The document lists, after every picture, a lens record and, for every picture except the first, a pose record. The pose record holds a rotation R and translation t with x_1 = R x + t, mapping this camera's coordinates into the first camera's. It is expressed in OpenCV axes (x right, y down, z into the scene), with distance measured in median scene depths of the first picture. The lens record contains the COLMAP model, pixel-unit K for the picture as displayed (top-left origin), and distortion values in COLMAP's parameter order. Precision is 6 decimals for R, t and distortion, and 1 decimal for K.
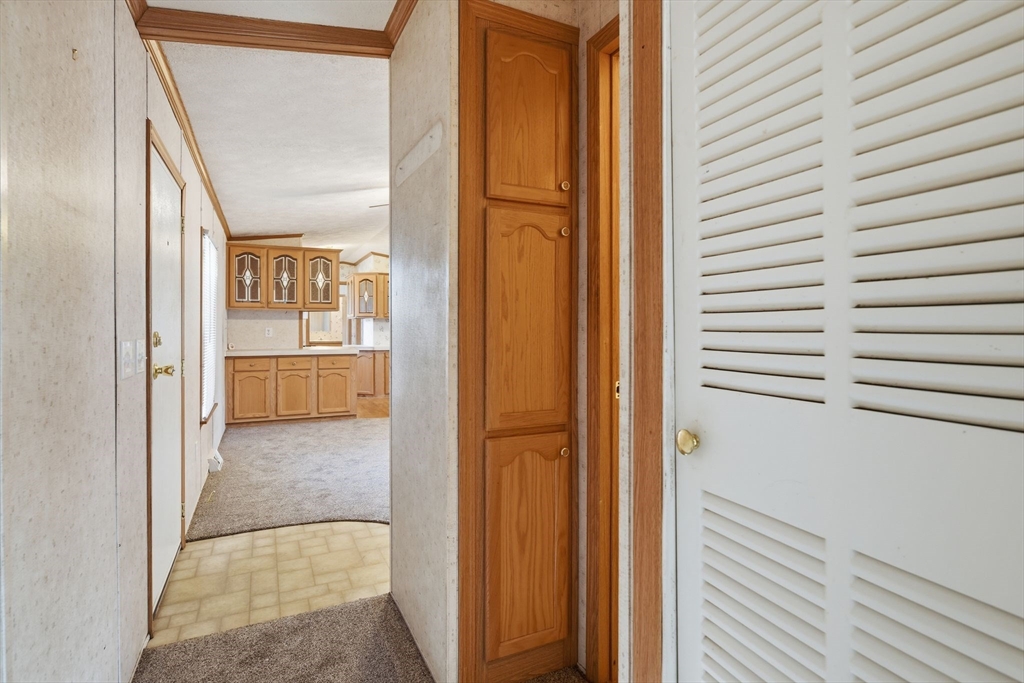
lens RADIAL K [[514.0, 0, 501.9], [0, 514.0, 328.6], [0, 0, 1]] dist [-0.013814, 0.002218]
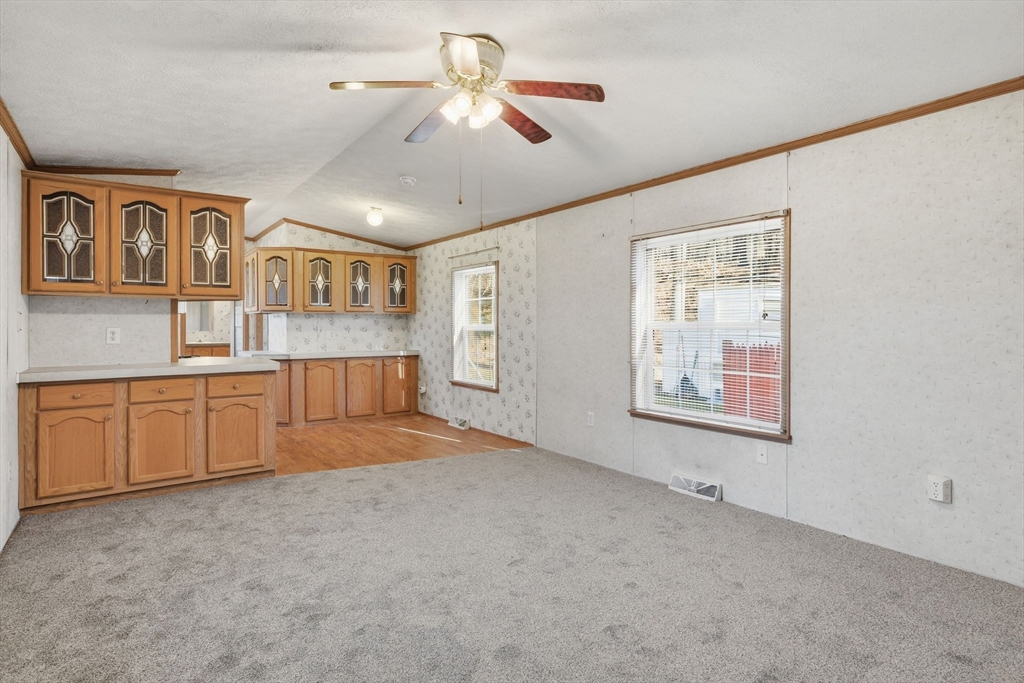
lens RADIAL K [[527.2, 0, 503.2], [0, 527.2, 326.2], [0, 0, 1]] dist [-0.006247, 0.003450]
pose [[0.981717, -0.002452, 0.190332, -0.140080], [0.002288, 0.999997, 0.001082, -0.003364], [-0.190334, -0.000627, 0.981719, 0.343902]]
